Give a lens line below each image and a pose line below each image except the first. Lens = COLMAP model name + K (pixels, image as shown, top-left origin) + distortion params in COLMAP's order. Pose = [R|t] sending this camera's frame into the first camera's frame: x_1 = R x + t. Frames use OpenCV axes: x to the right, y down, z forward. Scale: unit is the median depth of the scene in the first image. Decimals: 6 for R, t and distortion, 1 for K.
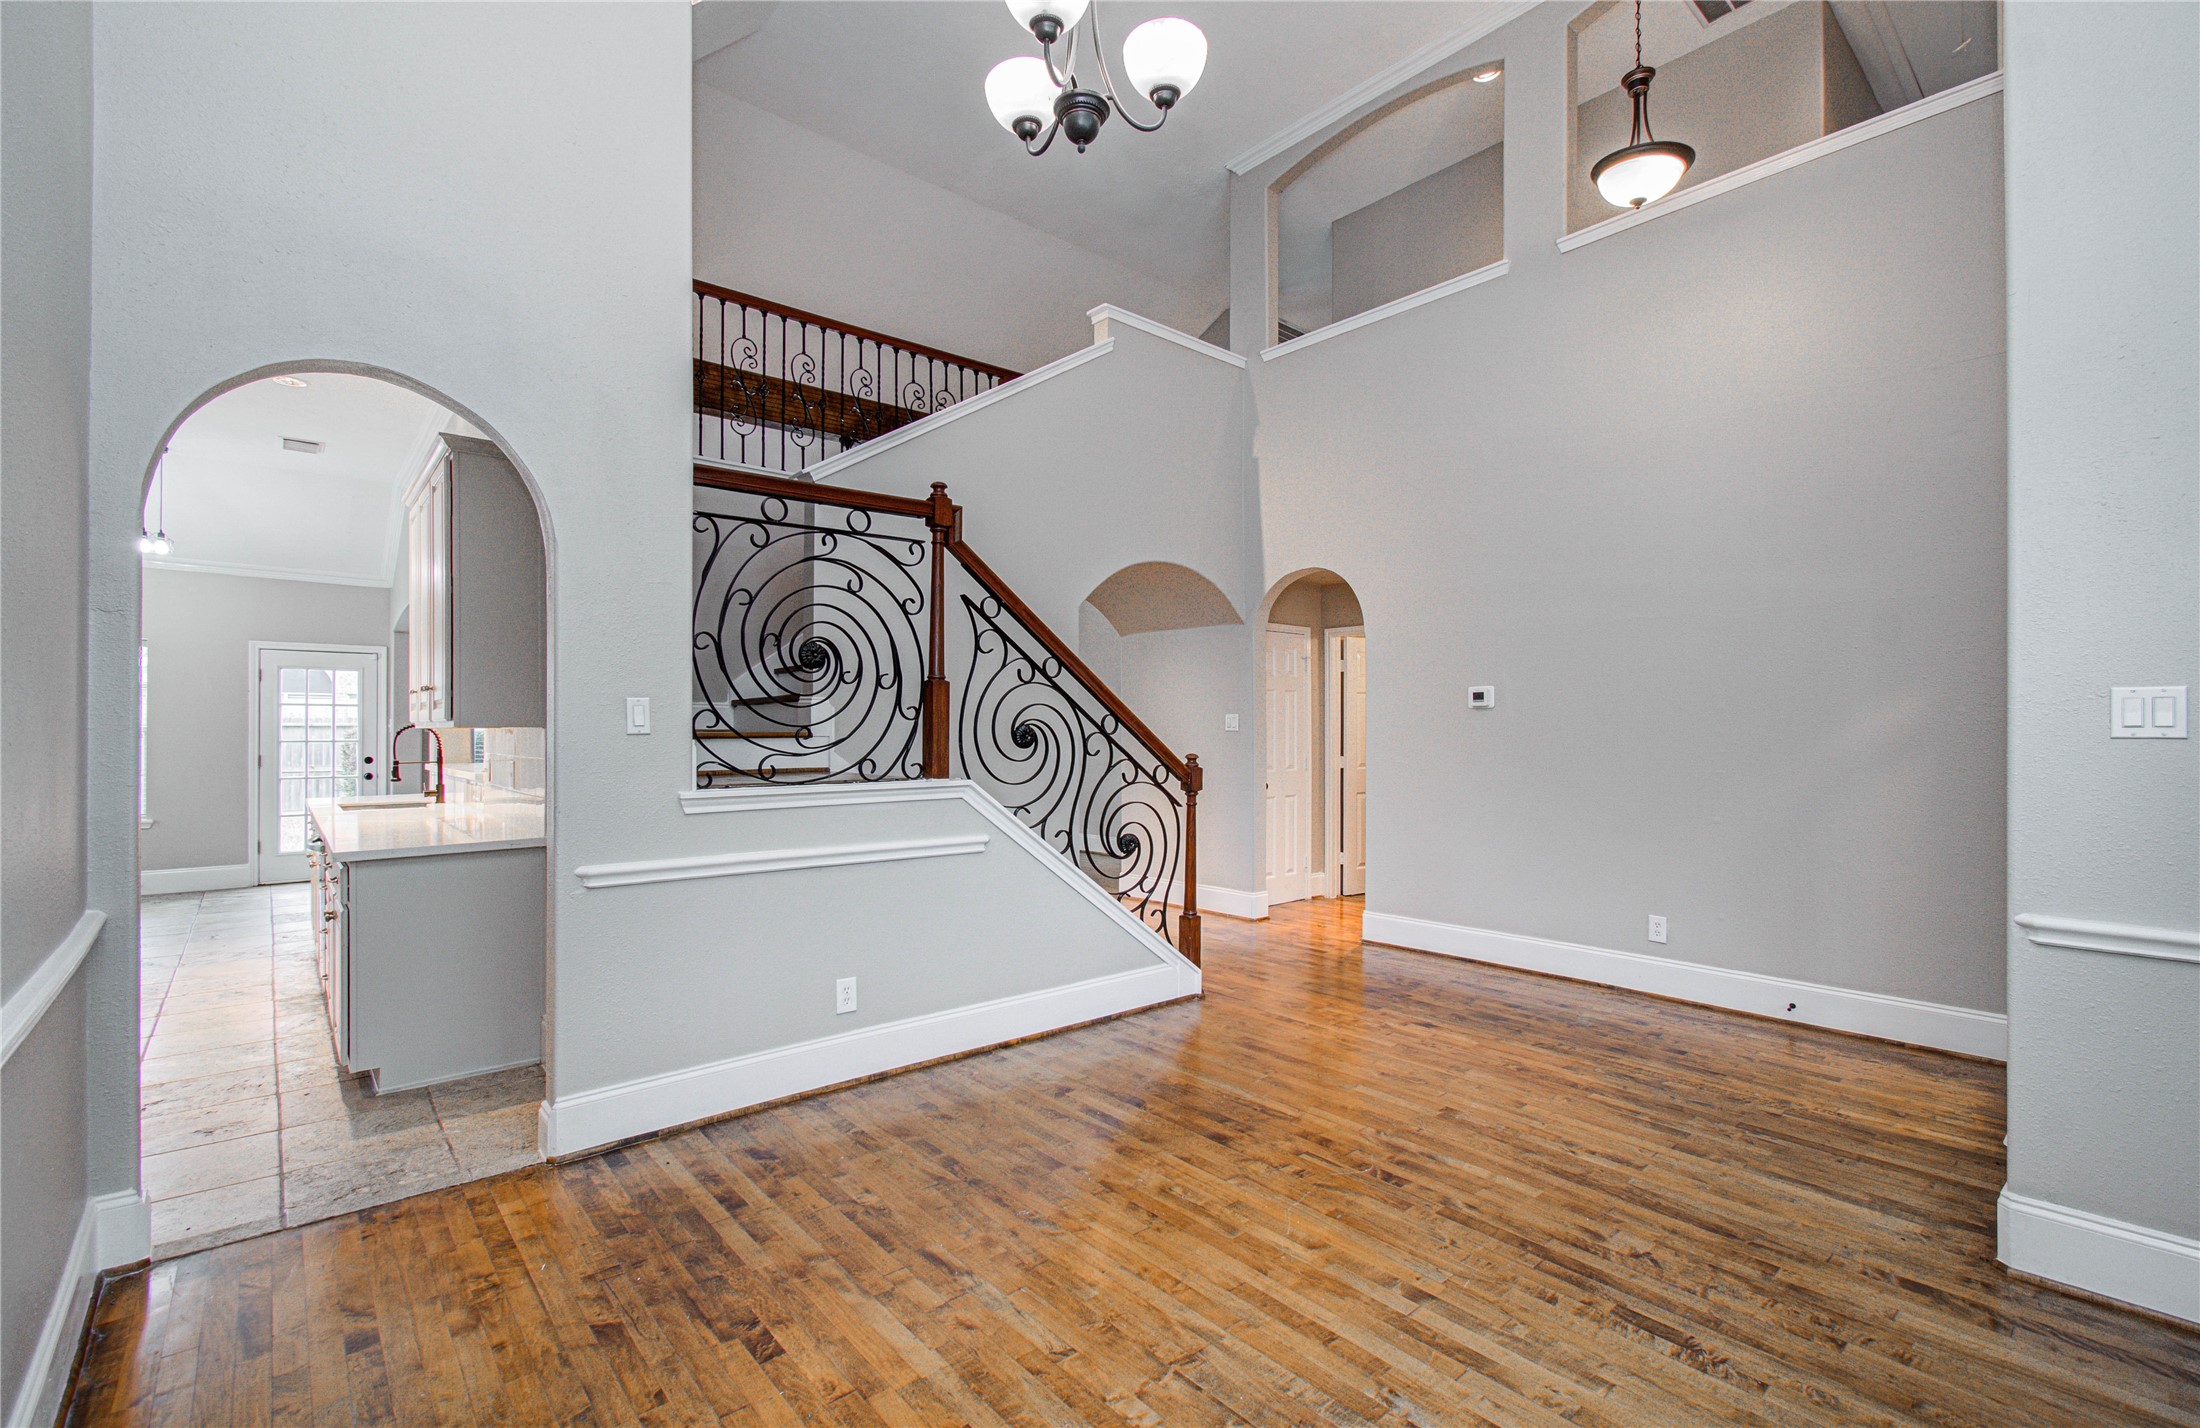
lens RADIAL K [[976.3, 0, 1083.6], [0, 976.3, 738.7], [0, 0, 1]] dist [-0.000277, -0.000315]
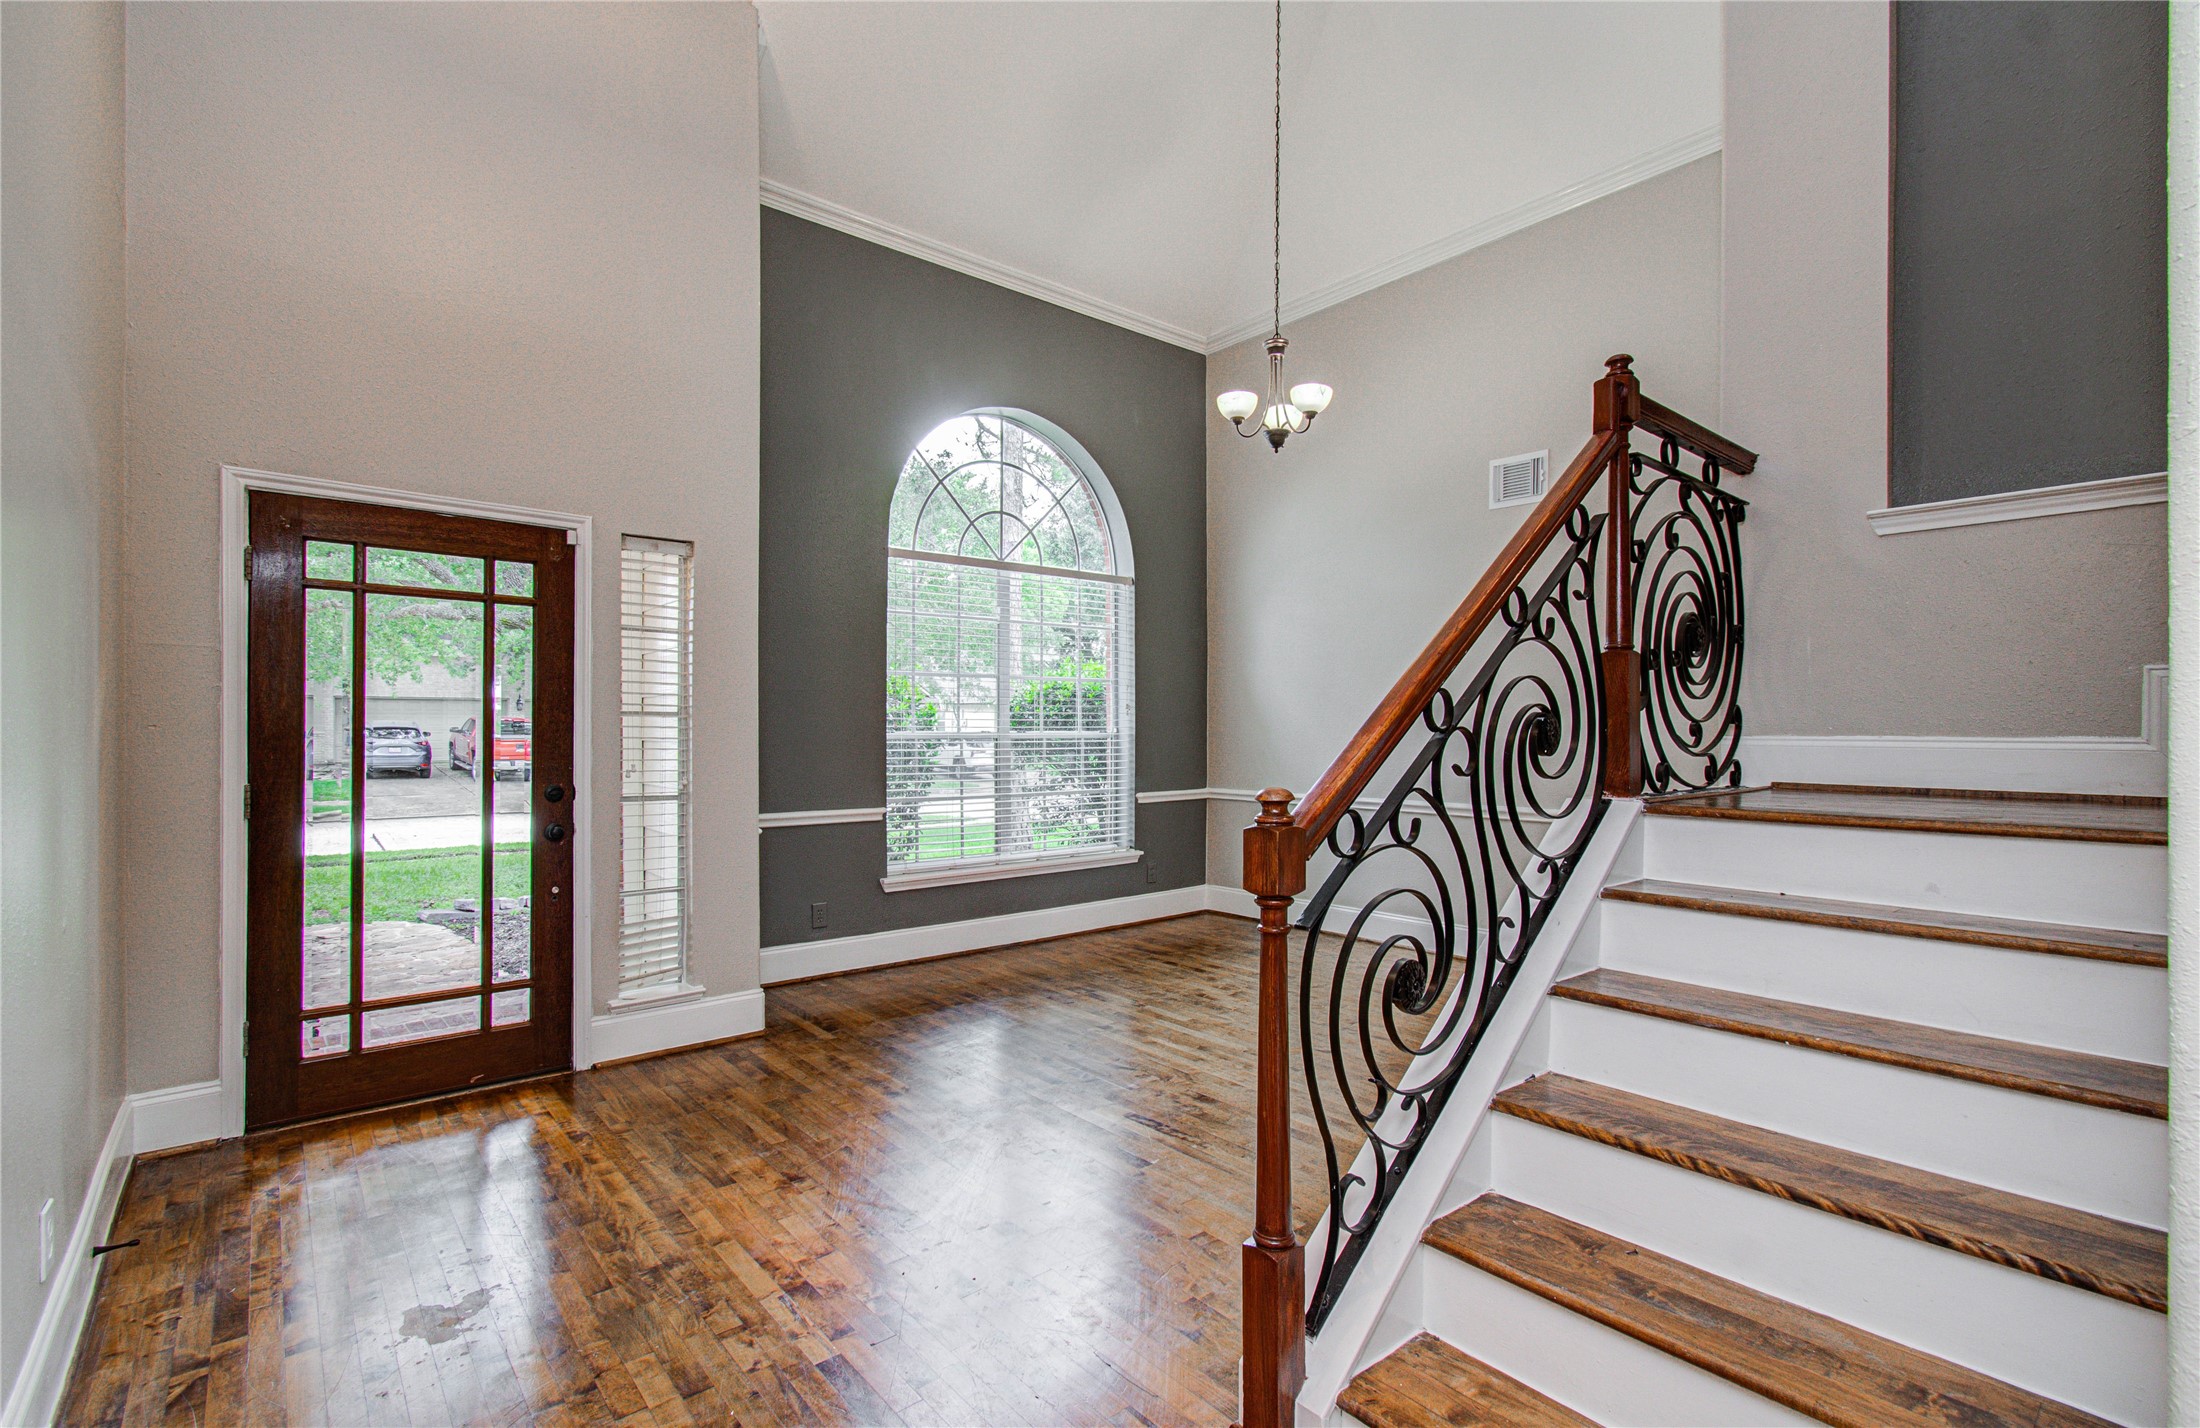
lens RADIAL K [[977.6, 0, 1080.6], [0, 977.6, 729.3], [0, 0, 1]] dist [-0.001539, -0.000246]
pose [[-0.999949, 0.000648, 0.010096, 0.220912], [0.000711, 0.999980, 0.006279, -0.007968], [-0.010092, 0.006286, -0.999929, 1.722141]]
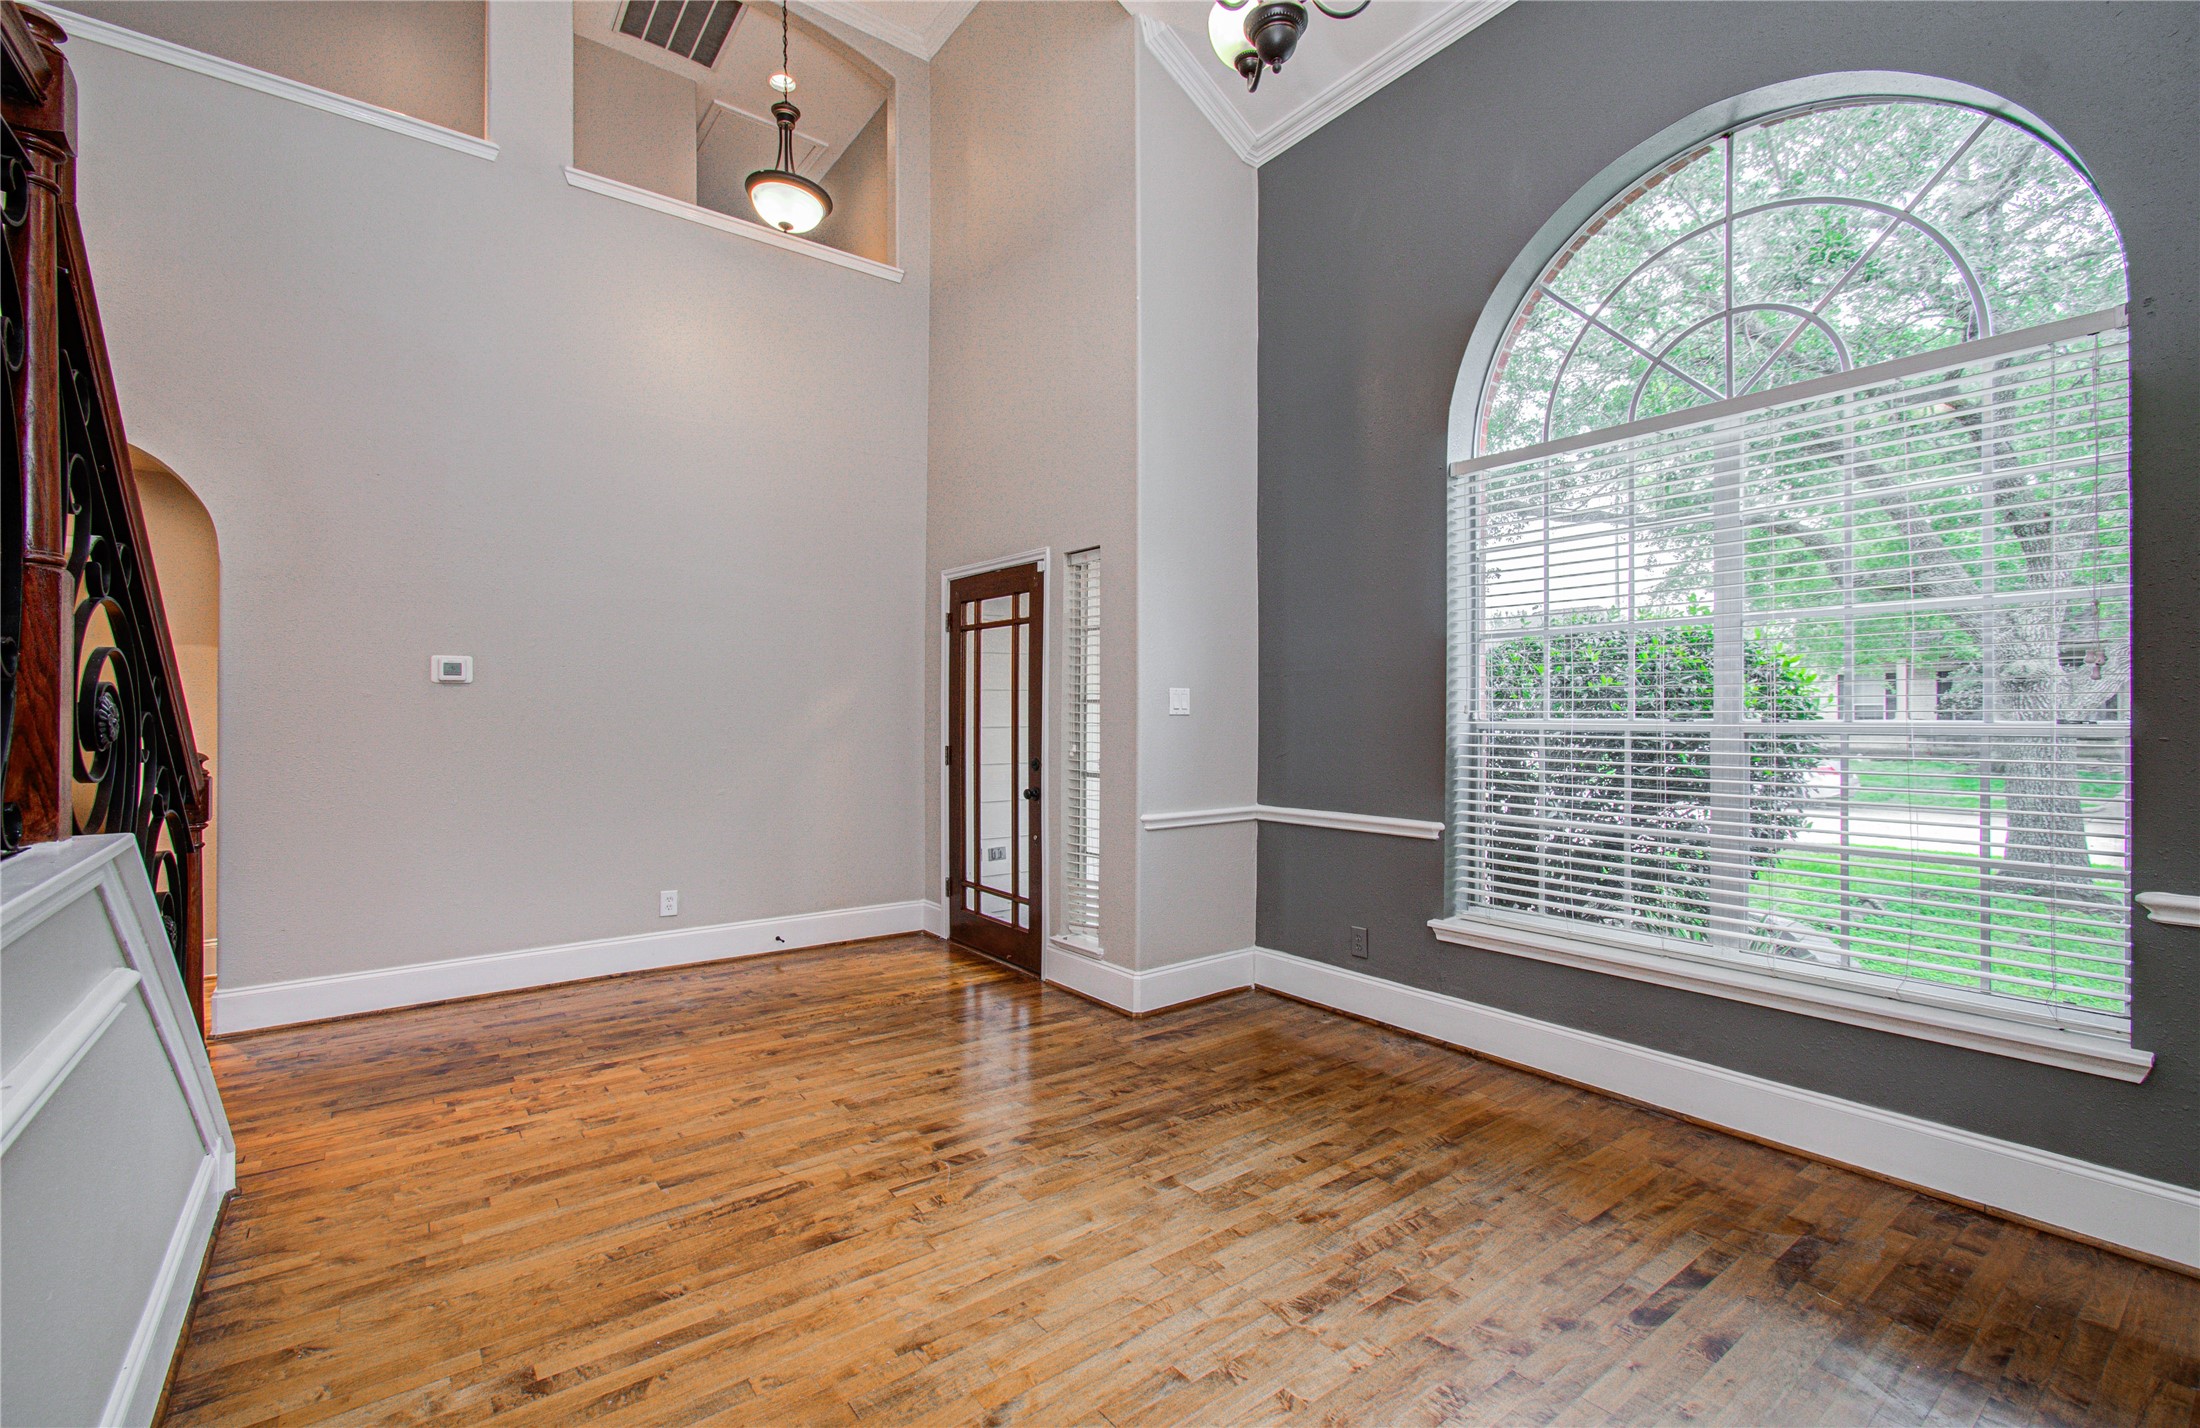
lens RADIAL K [[953.2, 0, 1100.0], [0, 953.2, 714.0], [0, 0, 1]] dist [0.000355, 0.000266]
pose [[0.046317, -0.000628, 0.998927, -0.494339], [0.007545, 0.999971, 0.000279, -0.002543], [-0.998898, 0.007524, 0.046320, 0.614853]]
